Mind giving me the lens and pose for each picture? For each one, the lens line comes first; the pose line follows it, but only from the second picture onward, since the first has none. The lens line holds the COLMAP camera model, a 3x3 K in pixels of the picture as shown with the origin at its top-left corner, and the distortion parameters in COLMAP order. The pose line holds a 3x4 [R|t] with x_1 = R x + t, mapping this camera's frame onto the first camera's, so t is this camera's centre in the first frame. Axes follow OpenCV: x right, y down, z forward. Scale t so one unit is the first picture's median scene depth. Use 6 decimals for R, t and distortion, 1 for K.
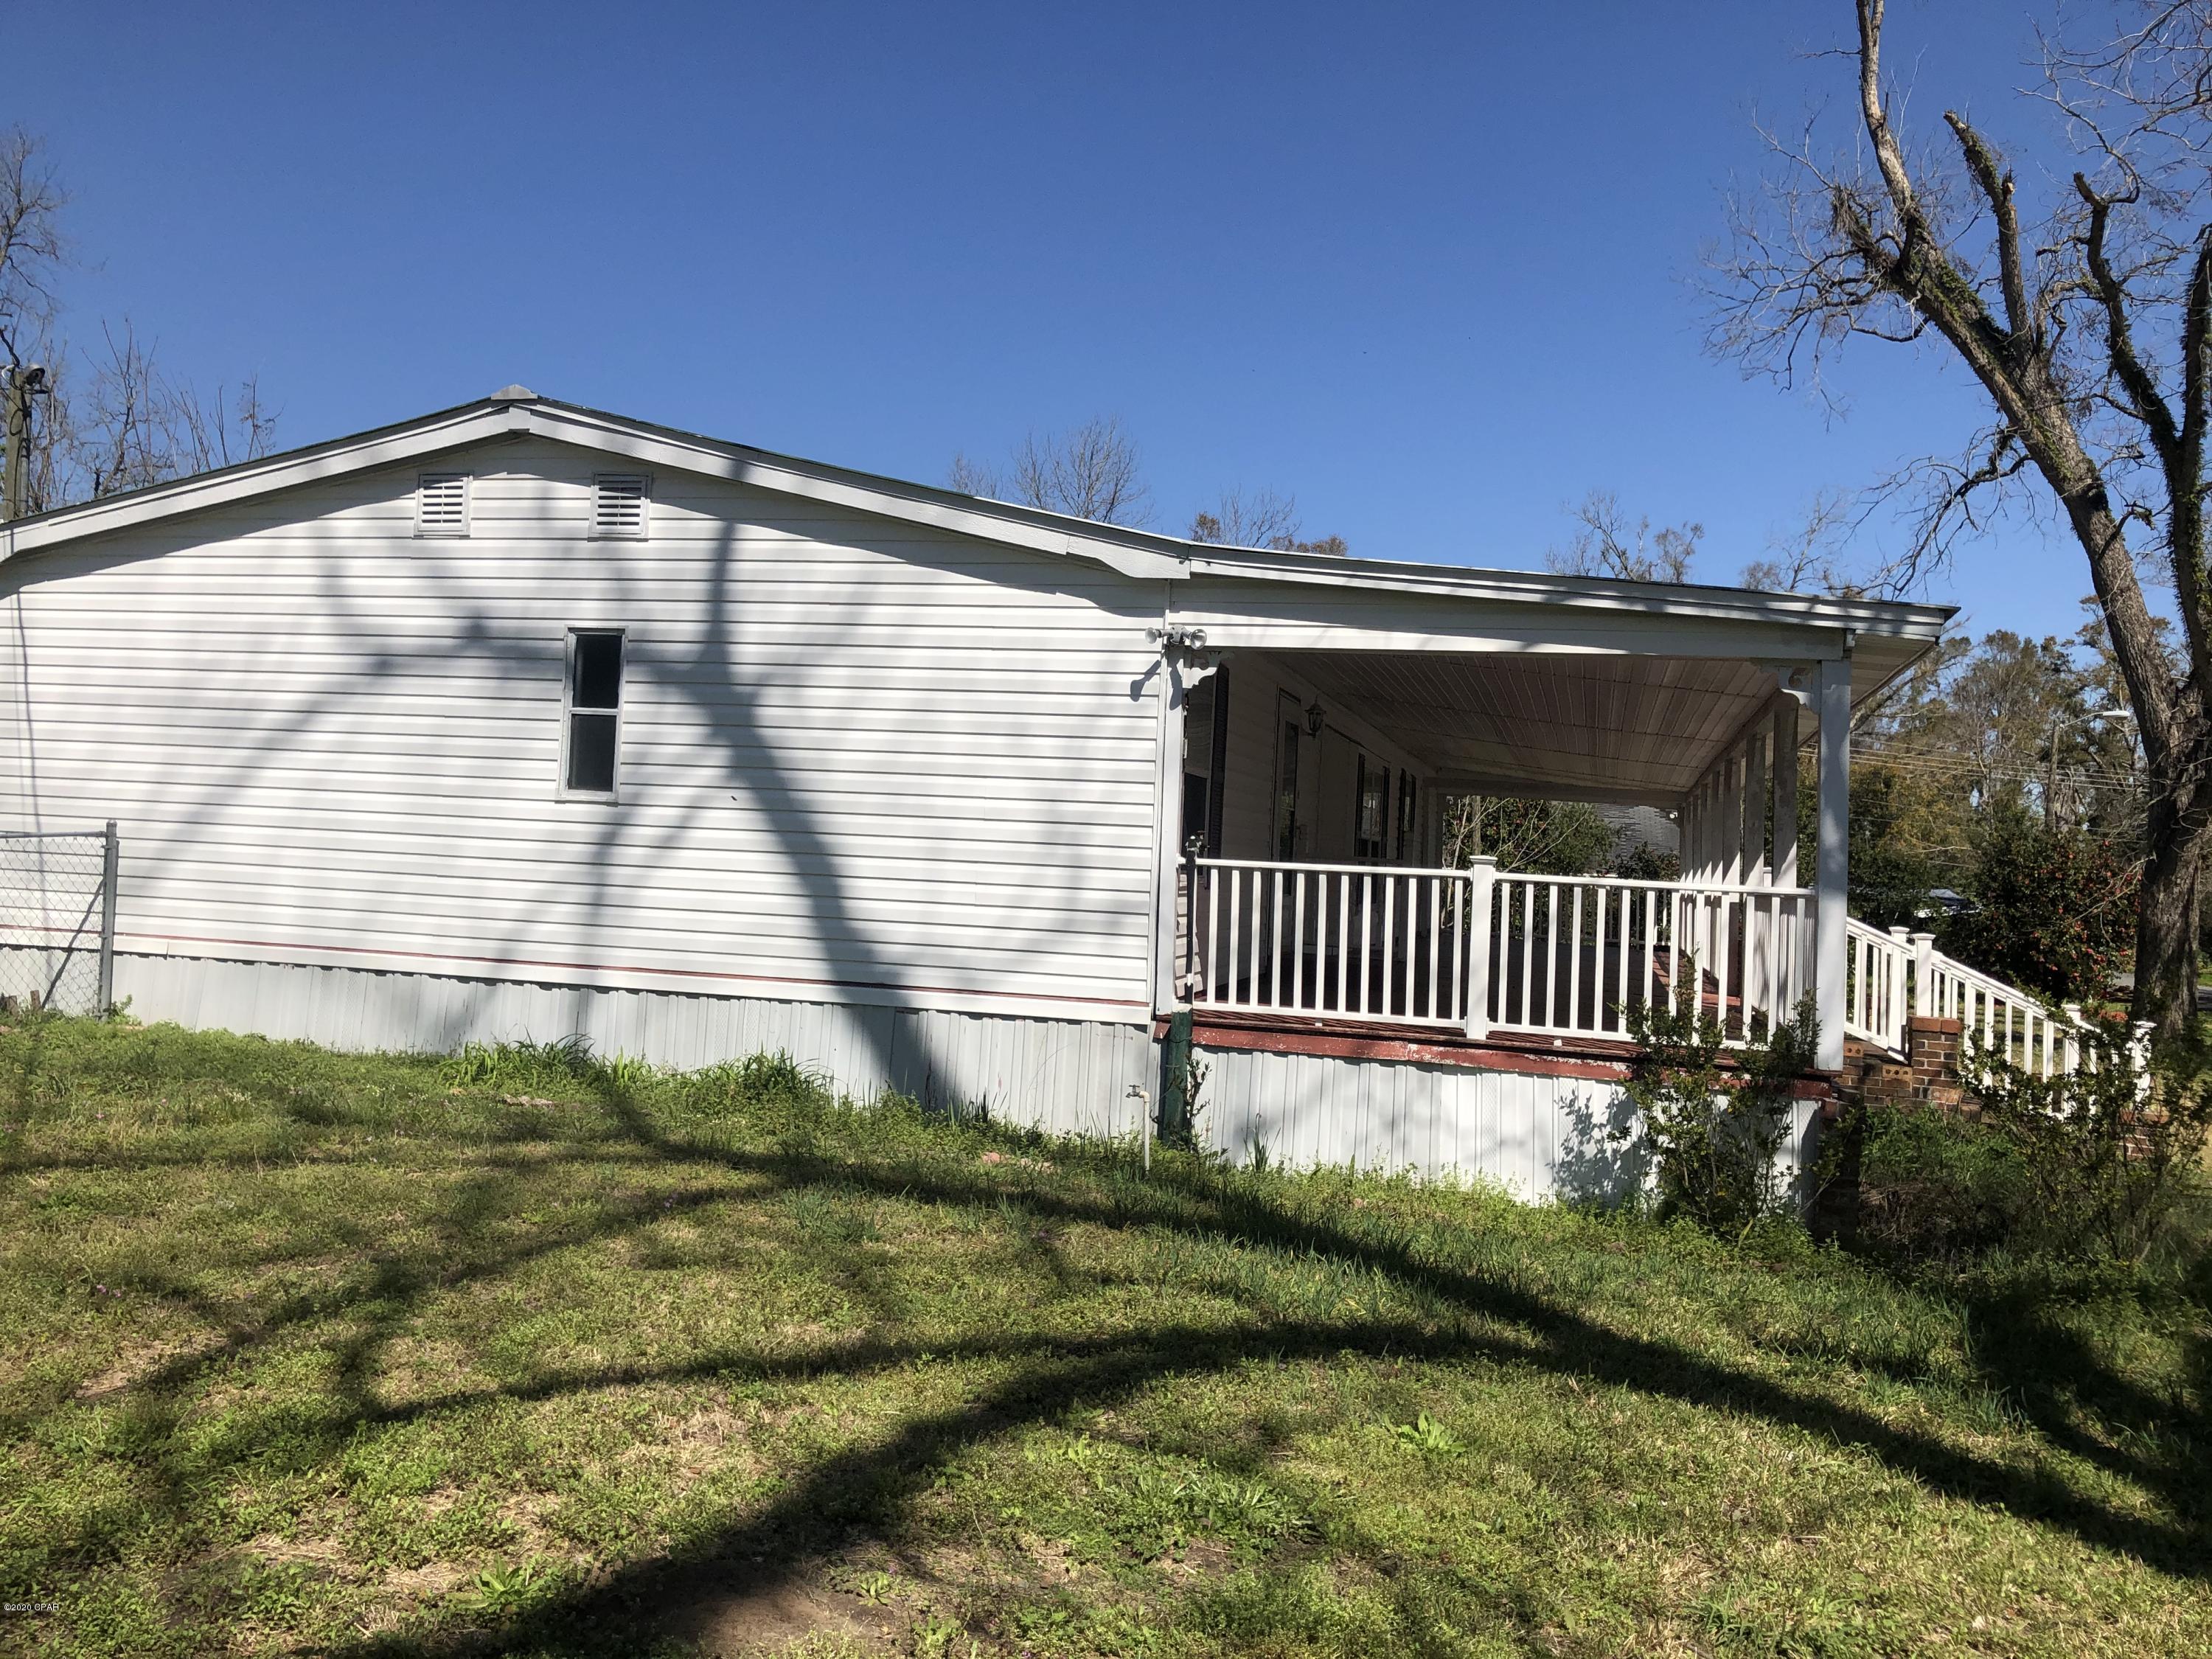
lens RADIAL K [[1835.5, 0, 1098.5], [0, 1835.5, 829.0], [0, 0, 1]] dist [0.039449, -0.011948]
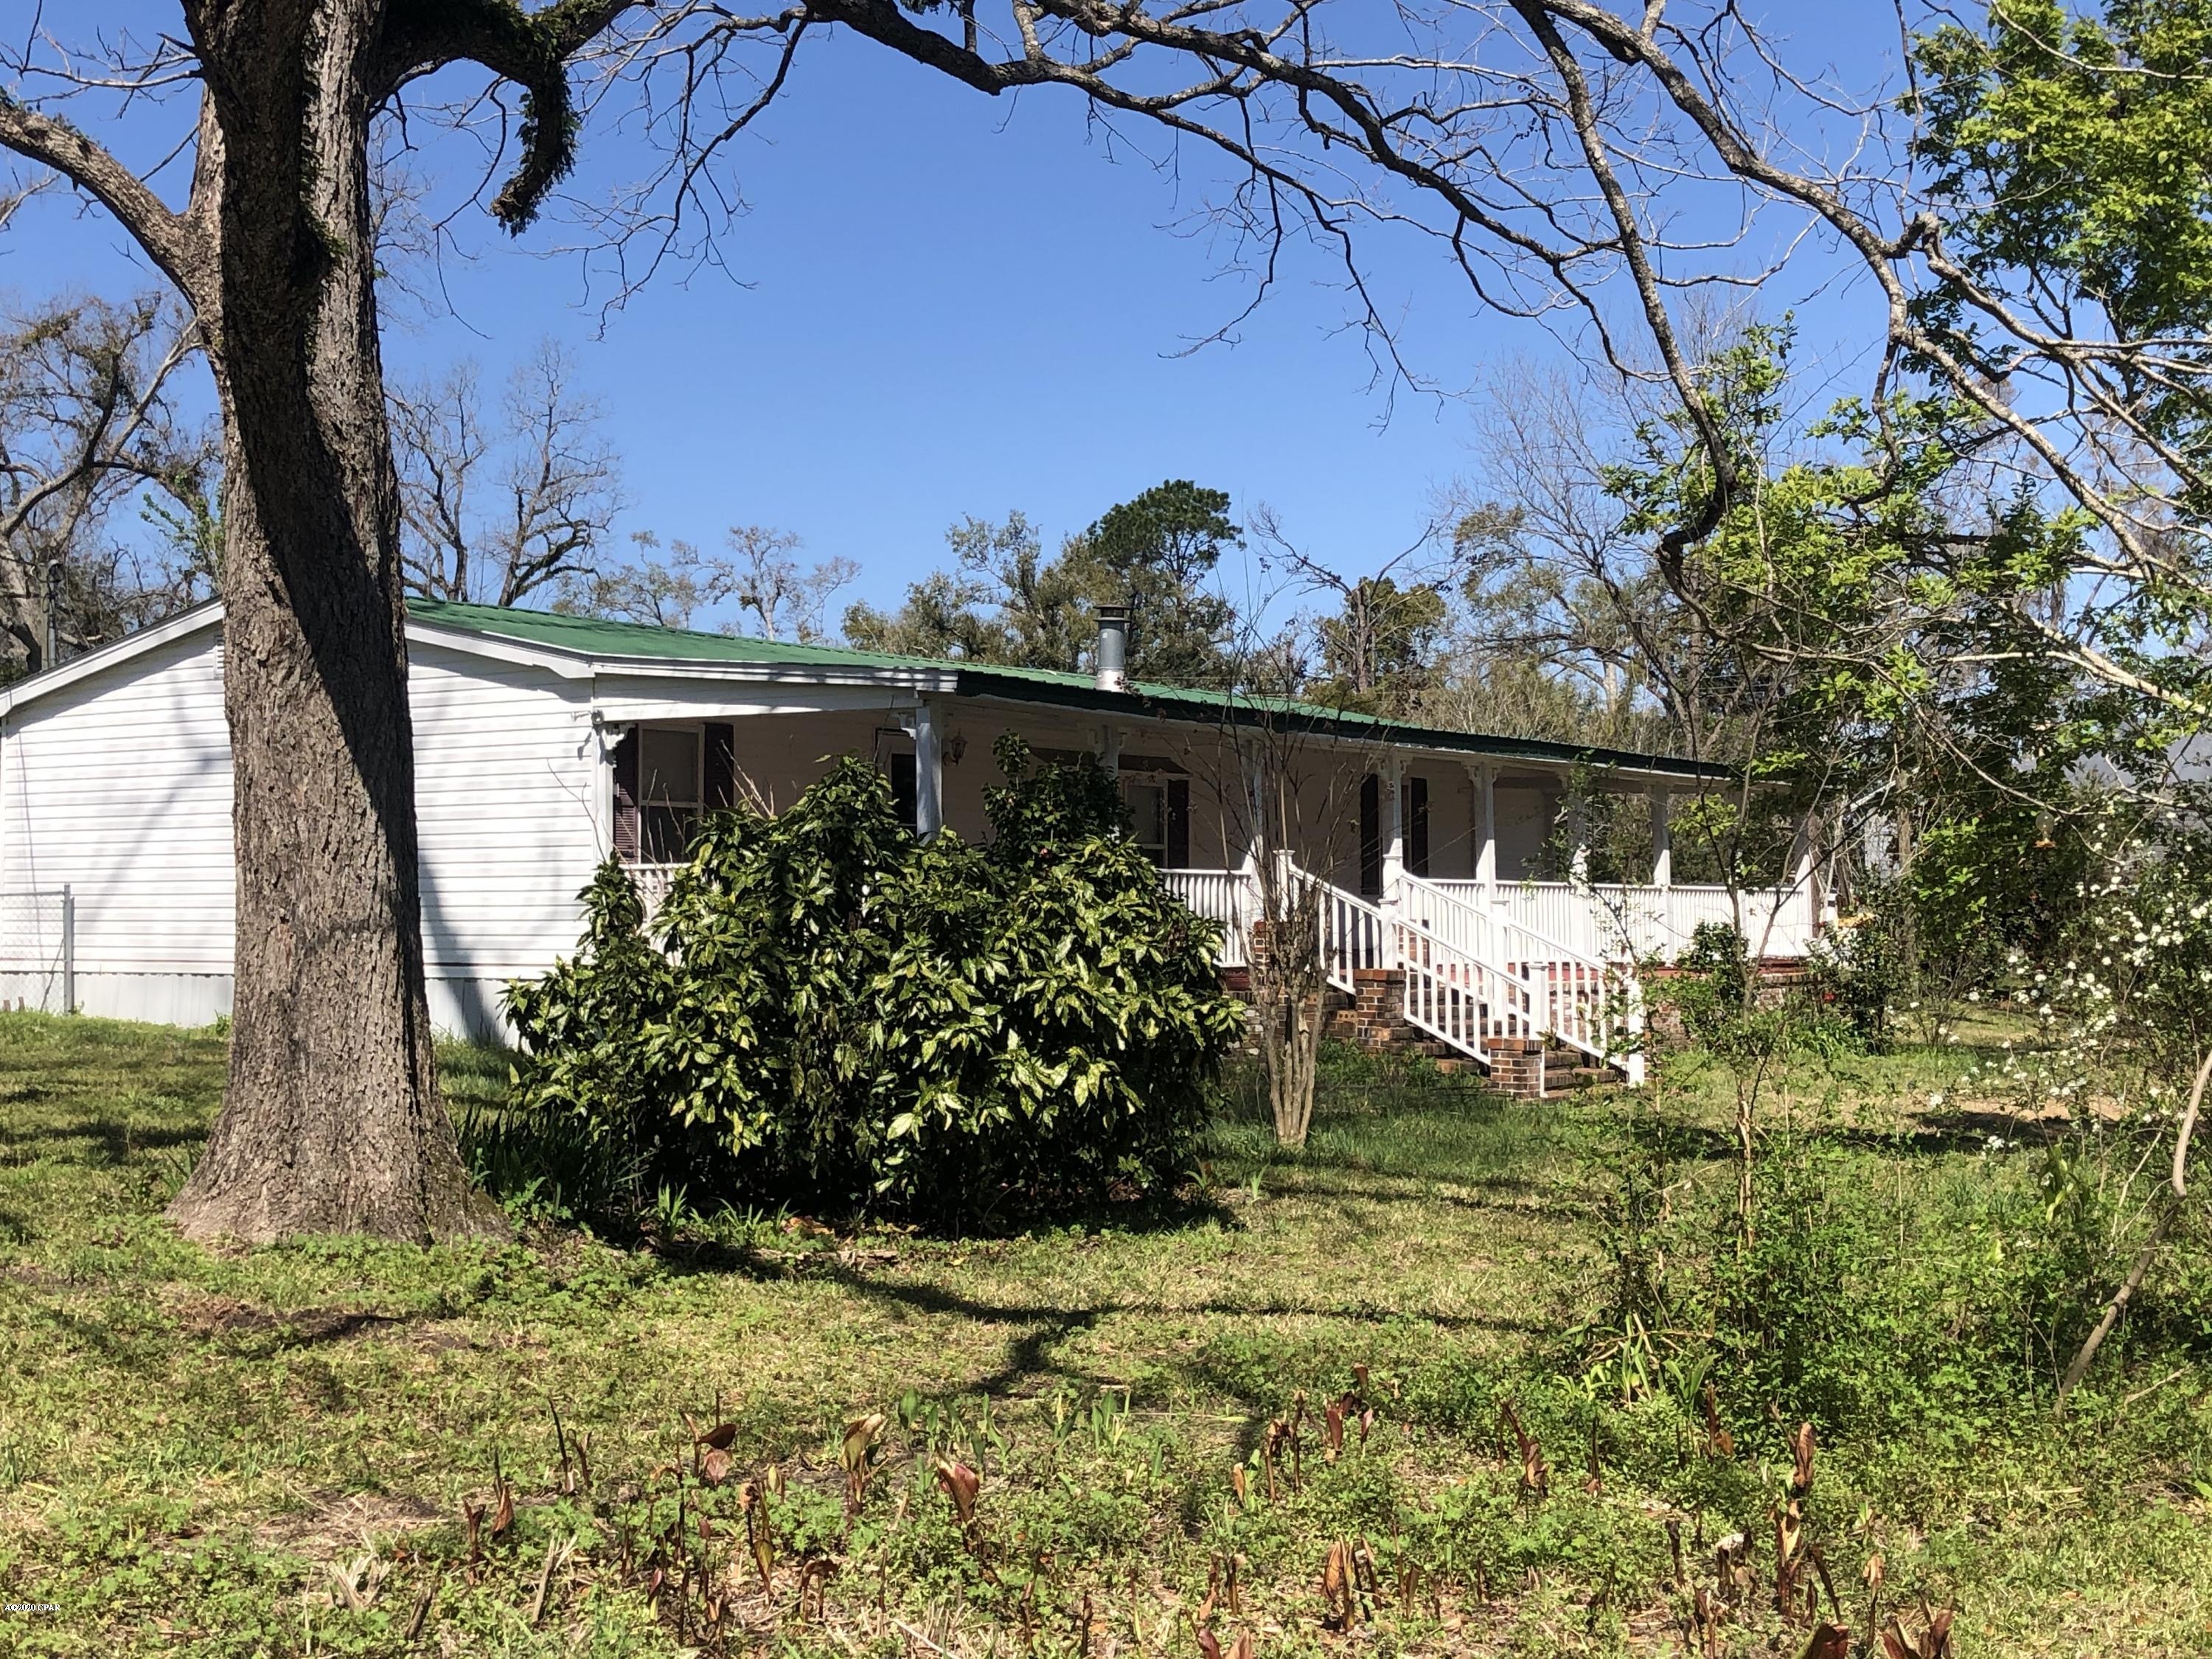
lens RADIAL K [[2839.9, 0, 1109.9], [0, 2839.9, 834.8], [0, 0, 1]] dist [-0.034764, 0.000000]
pose [[0.945573, -0.059216, -0.319977, 1.128699], [0.052273, 0.998175, -0.030250, 0.079605], [0.321185, 0.011878, 0.946942, -1.001036]]
